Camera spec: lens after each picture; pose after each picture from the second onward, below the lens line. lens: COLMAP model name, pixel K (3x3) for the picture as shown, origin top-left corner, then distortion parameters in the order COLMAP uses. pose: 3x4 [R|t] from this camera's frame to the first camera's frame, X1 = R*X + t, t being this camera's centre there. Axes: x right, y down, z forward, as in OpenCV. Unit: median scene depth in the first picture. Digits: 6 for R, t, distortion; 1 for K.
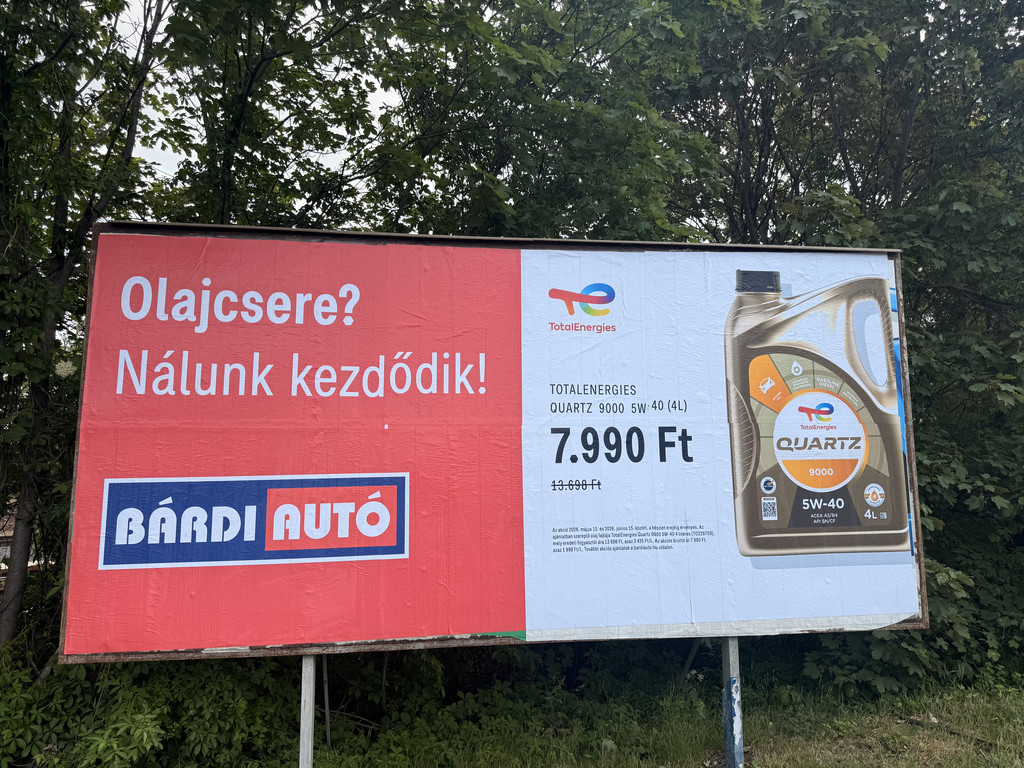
lens RADIAL K [[724.2, 0, 504.2], [0, 724.2, 369.8], [0, 0, 1]] dist [0.071220, -0.093193]
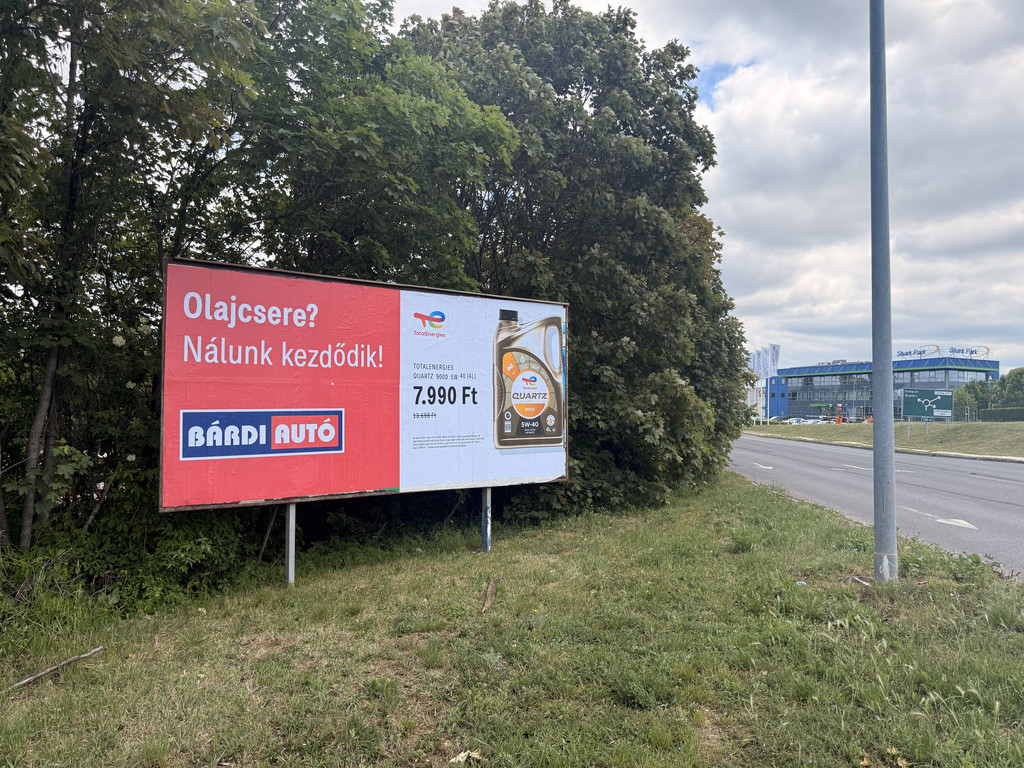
lens RADIAL K [[724.2, 0, 517.8], [0, 724.2, 384.4], [0, 0, 1]] dist [0.071220, -0.093193]
pose [[0.879345, 0.024273, 0.475566, -0.637480], [-0.068846, 0.994688, 0.076530, -0.095850], [-0.471182, -0.100038, 0.876344, -0.861744]]
